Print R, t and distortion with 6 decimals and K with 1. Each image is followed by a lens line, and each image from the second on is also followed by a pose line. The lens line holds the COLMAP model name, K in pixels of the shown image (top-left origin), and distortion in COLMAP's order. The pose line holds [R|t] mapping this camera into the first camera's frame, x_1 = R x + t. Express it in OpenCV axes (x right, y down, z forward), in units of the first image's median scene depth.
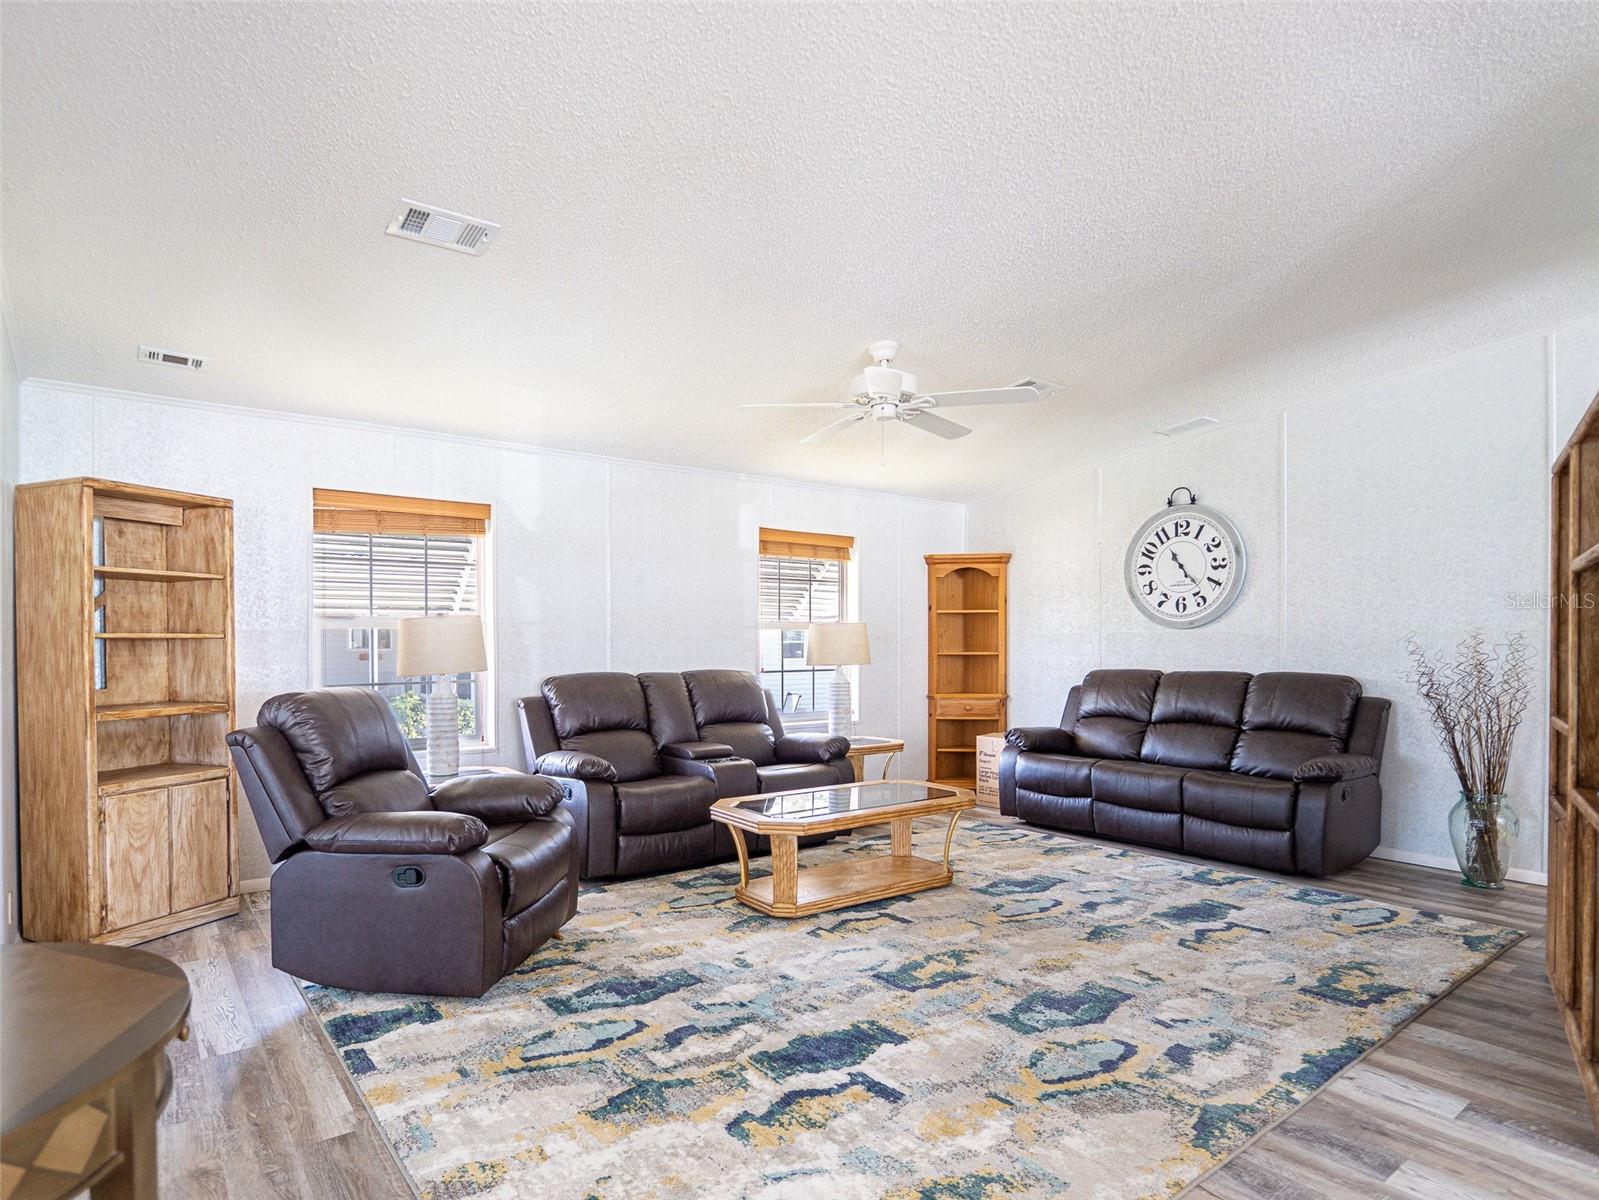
lens RADIAL K [[911.4, 0, 738.1], [0, 911.4, 638.4], [0, 0, 1]] dist [-0.013286, 0.000280]
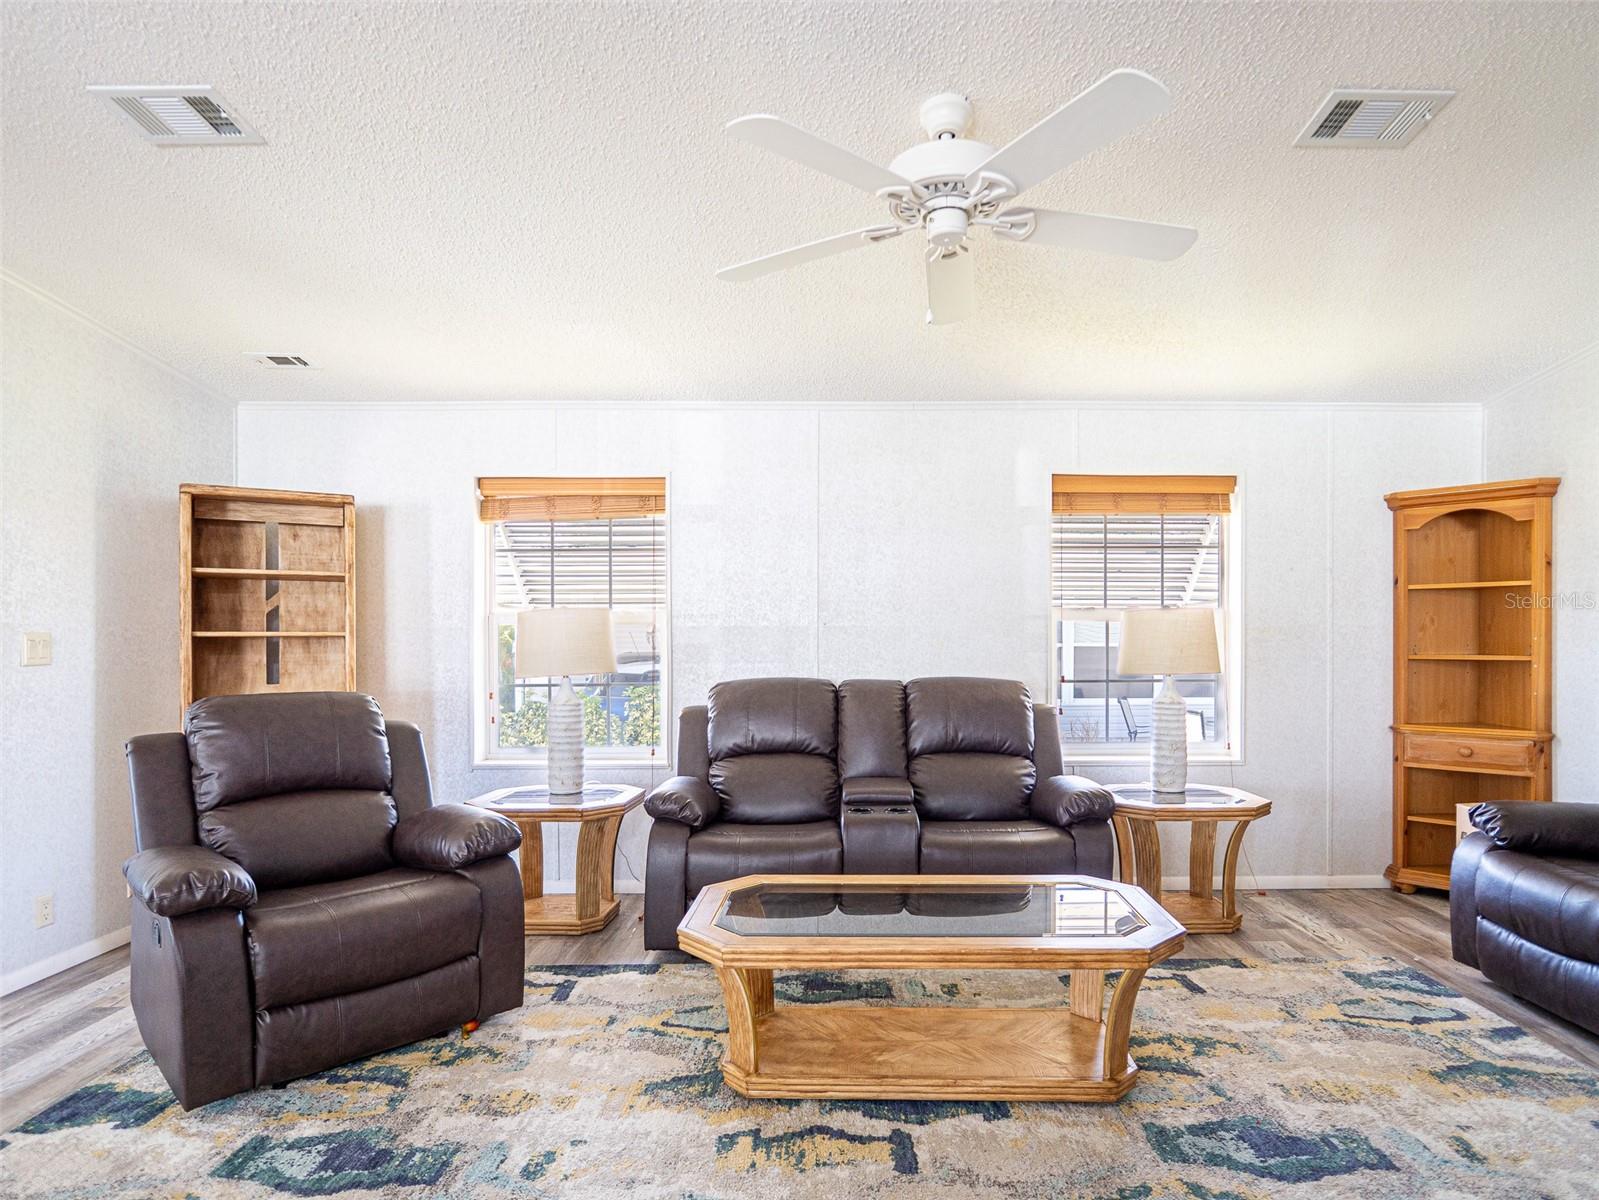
lens RADIAL K [[911.4, 0, 738.1], [0, 911.4, 638.4], [0, 0, 1]] dist [-0.013286, 0.000280]
pose [[0.811243, -0.000132, -0.584709, 0.342482], [0.003874, 0.999979, 0.005149, -0.001058], [0.584696, -0.006442, 0.811227, 0.425060]]
